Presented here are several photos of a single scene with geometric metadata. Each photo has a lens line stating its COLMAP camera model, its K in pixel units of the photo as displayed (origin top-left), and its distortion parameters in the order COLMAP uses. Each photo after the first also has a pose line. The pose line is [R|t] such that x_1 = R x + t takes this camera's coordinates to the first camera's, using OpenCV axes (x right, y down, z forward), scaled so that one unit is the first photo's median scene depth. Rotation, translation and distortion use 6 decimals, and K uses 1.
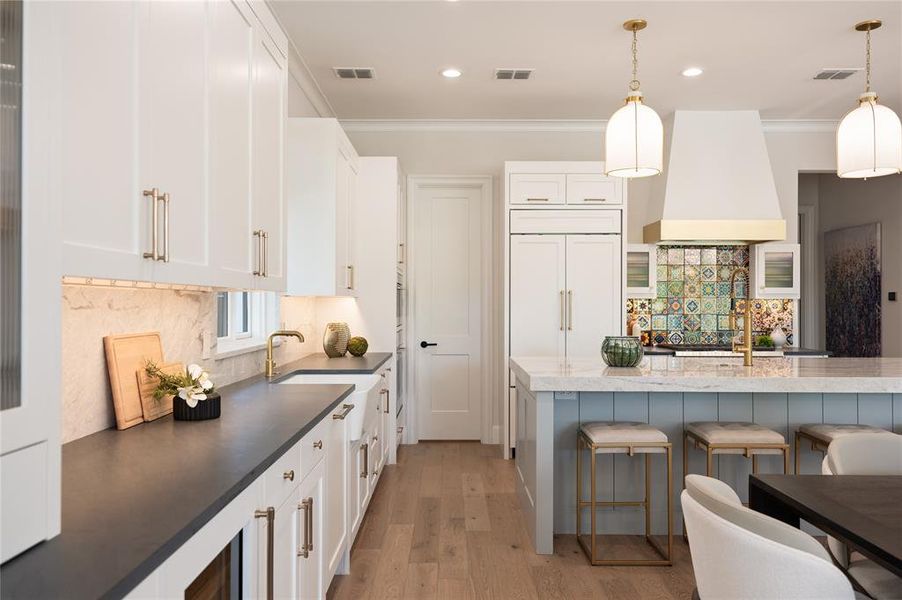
lens RADIAL K [[745.9, 0, 453.6], [0, 745.9, 301.6], [0, 0, 1]] dist [0.036406, 0.006098]
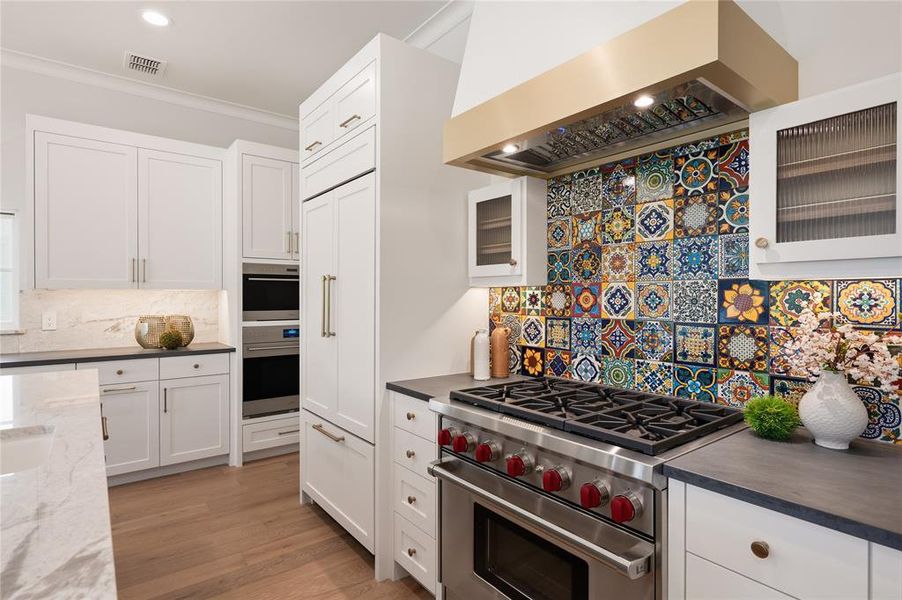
lens RADIAL K [[500.3, 0, 450.2], [0, 500.3, 292.7], [0, 0, 1]] dist [0.065506, -0.000204]
pose [[0.573957, -0.007512, -0.818851, 0.505513], [-0.000612, 0.999954, -0.009602, 0.004217], [0.818885, 0.006012, 0.573926, 0.749210]]
